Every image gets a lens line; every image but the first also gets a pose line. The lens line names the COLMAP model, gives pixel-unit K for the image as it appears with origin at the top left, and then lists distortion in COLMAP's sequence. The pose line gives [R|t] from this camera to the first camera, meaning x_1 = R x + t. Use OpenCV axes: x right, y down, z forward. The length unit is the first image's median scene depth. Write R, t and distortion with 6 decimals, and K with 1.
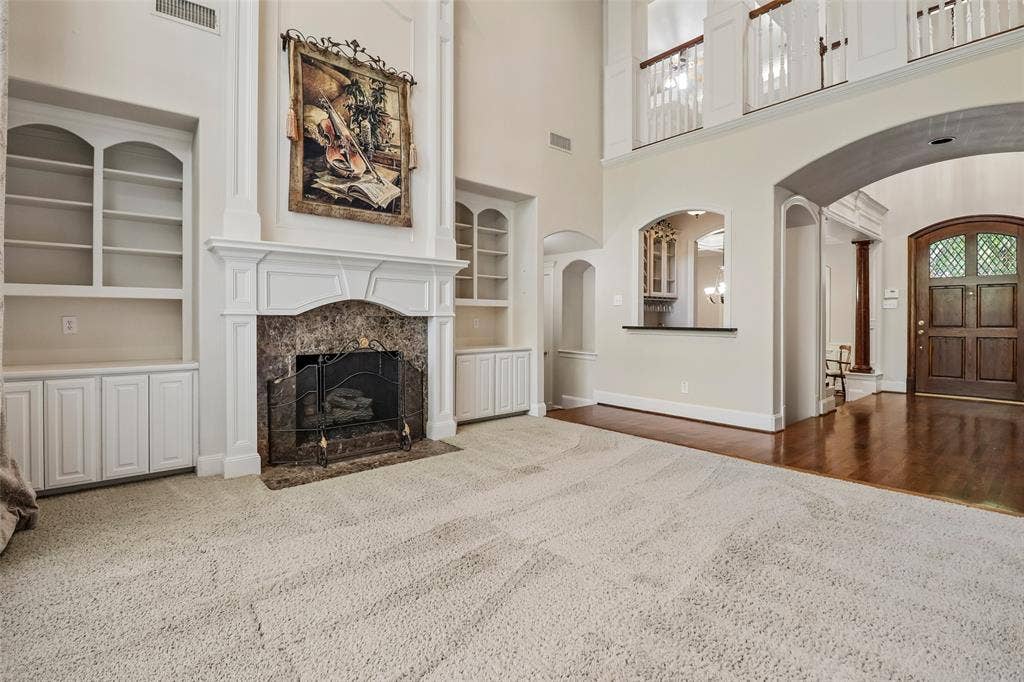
lens RADIAL K [[475.6, 0, 511.8], [0, 475.6, 314.9], [0, 0, 1]] dist [0.001142, -0.013491]
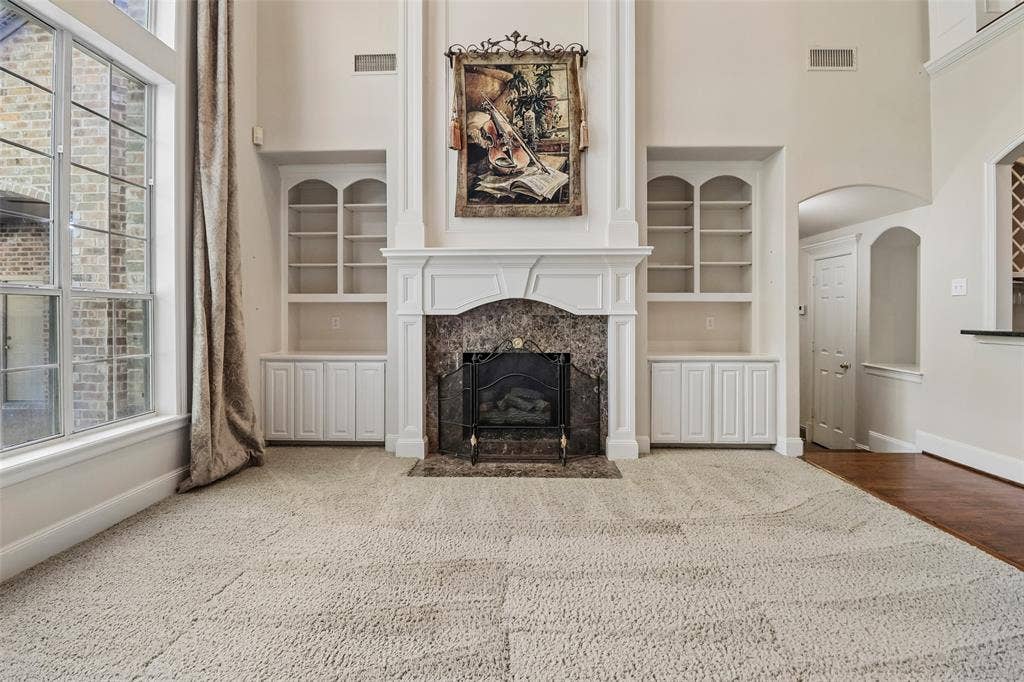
lens RADIAL K [[475.6, 0, 511.8], [0, 475.6, 314.9], [0, 0, 1]] dist [0.001142, -0.013491]
pose [[0.738500, -0.005542, -0.674230, 0.314300], [0.006805, 0.999977, -0.000766, 0.002180], [0.674219, -0.004022, 0.738521, 0.273238]]
